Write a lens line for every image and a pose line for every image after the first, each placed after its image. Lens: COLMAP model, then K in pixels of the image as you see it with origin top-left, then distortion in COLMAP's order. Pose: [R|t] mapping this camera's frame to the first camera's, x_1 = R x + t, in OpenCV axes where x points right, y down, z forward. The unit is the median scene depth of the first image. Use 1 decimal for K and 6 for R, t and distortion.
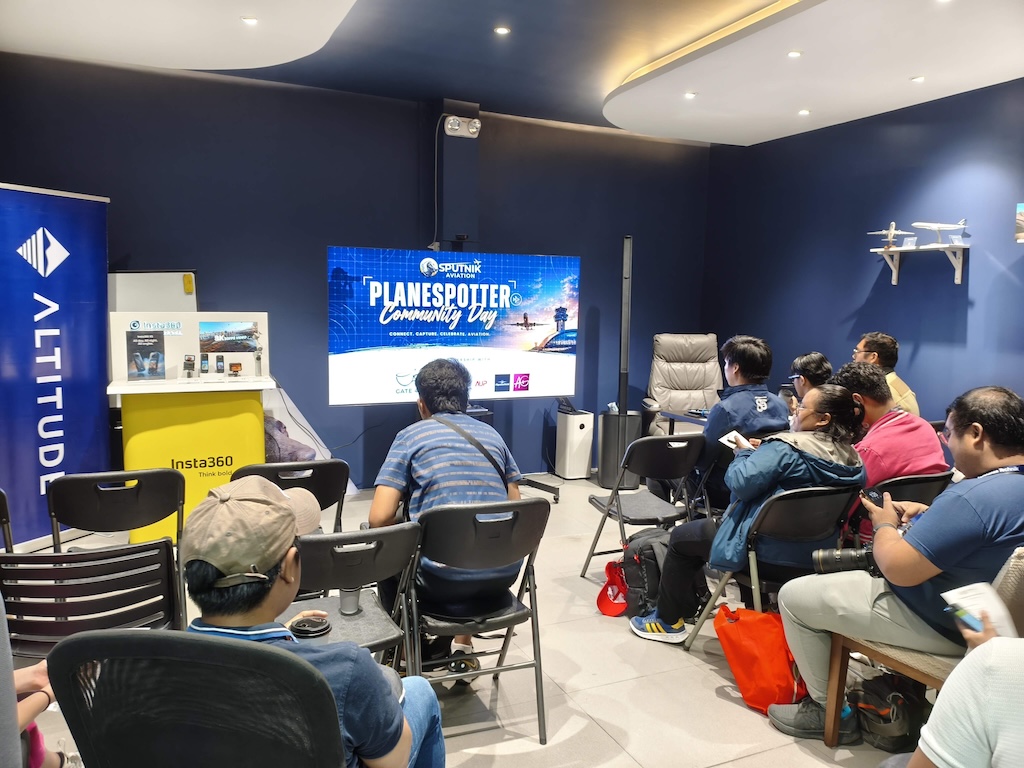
lens RADIAL K [[779.8, 0, 518.2], [0, 779.8, 386.3], [0, 0, 1]] dist [0.015533, -0.002733]
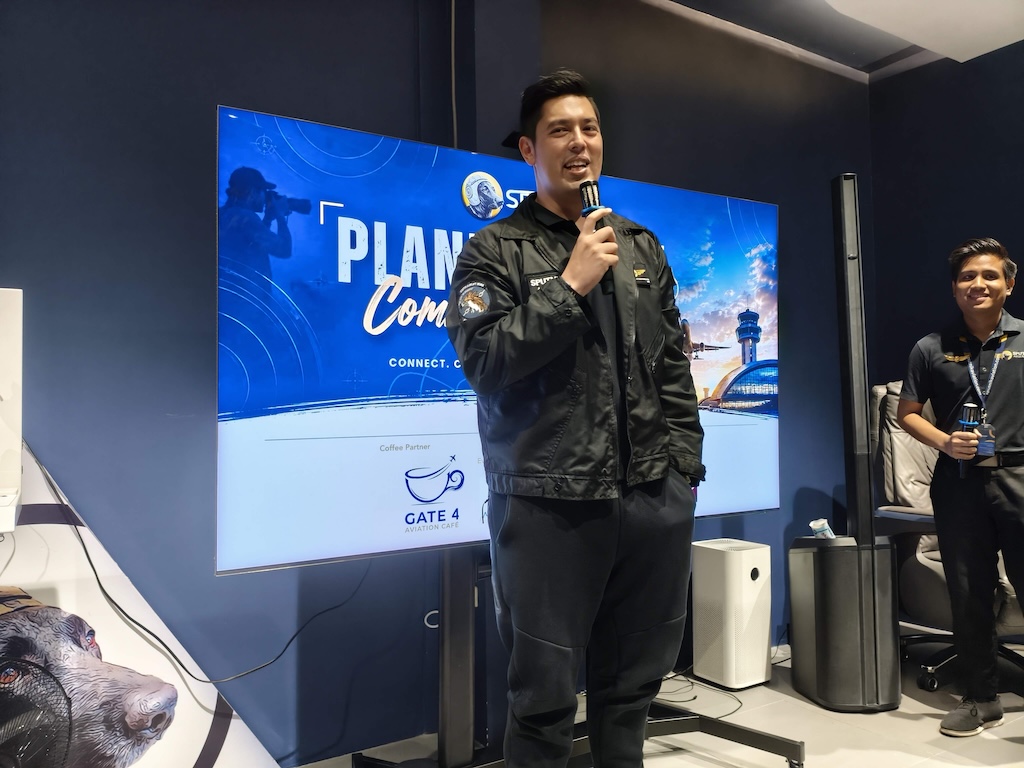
lens RADIAL K [[779.8, 0, 503.3], [0, 779.8, 377.5], [0, 0, 1]] dist [0.015533, -0.002733]
pose [[0.991235, -0.029869, 0.128689, -0.148234], [0.050099, 0.986333, -0.156962, 0.000807], [-0.122242, 0.162034, 0.979184, 0.590366]]
